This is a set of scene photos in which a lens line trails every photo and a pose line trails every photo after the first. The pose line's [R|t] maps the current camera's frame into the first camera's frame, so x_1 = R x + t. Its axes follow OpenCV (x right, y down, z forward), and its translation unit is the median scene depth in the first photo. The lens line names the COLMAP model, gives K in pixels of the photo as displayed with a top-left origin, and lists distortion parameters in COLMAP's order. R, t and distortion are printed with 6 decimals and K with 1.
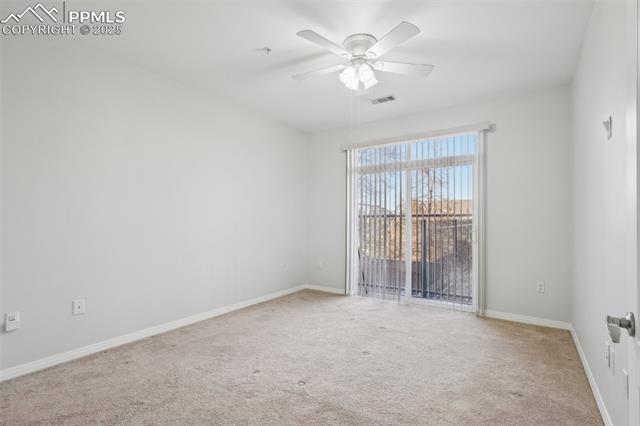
lens RADIAL K [[314.9, 0, 319.1], [0, 314.9, 217.9], [0, 0, 1]] dist [-0.002137, -0.000123]
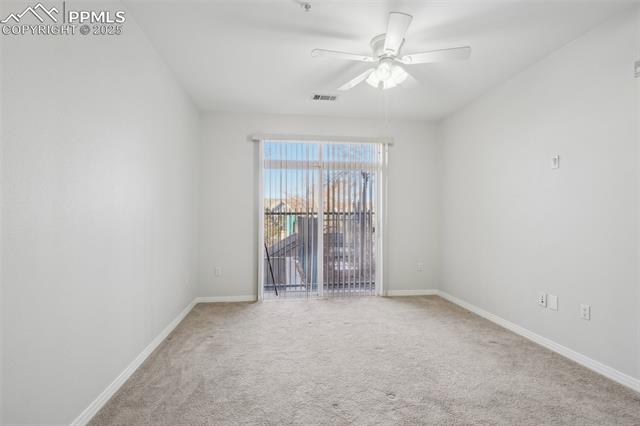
lens RADIAL K [[314.9, 0, 319.1], [0, 314.9, 217.9], [0, 0, 1]] dist [-0.002137, -0.000123]
pose [[0.736004, -0.001905, 0.676975, -0.490044], [-0.003645, 0.999970, 0.006778, 0.000421], [-0.676968, -0.007456, 0.735975, 0.274036]]
